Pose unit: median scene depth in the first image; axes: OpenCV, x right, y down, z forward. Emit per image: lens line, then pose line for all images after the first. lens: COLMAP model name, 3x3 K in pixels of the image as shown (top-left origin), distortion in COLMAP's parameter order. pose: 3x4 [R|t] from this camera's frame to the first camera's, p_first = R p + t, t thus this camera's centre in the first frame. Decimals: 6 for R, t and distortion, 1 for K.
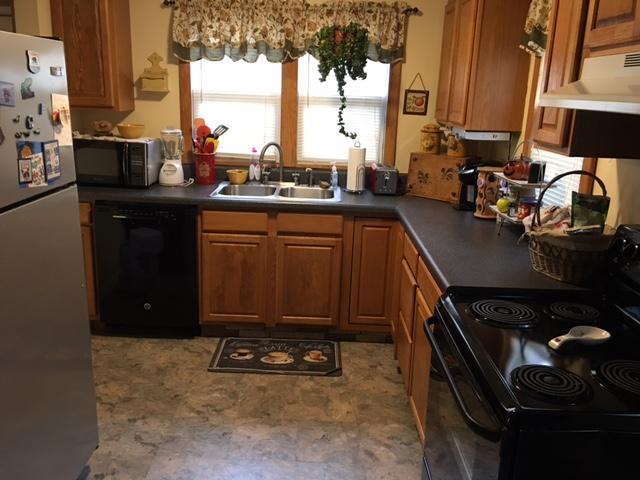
lens RADIAL K [[556.1, 0, 318.9], [0, 556.1, 238.7], [0, 0, 1]] dist [0.074964, -0.103137]
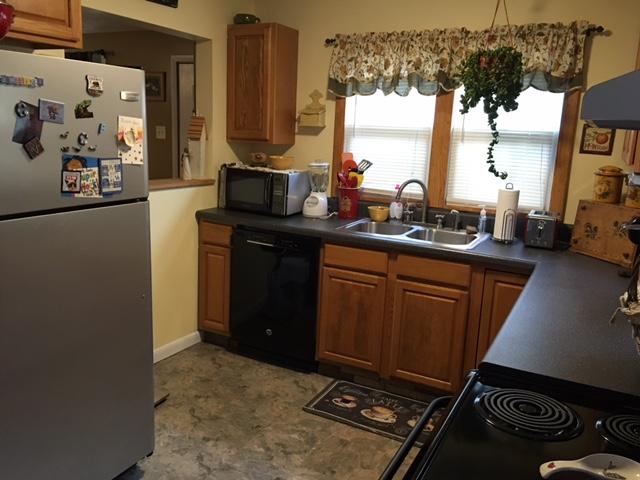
lens RADIAL K [[556.1, 0, 314.1], [0, 556.1, 240.2], [0, 0, 1]] dist [0.074964, -0.103137]
pose [[0.888897, 0.095512, -0.448039, 0.200019], [-0.130124, 0.990382, -0.047033, -0.007813], [0.439237, 0.100108, 0.892776, 0.111891]]
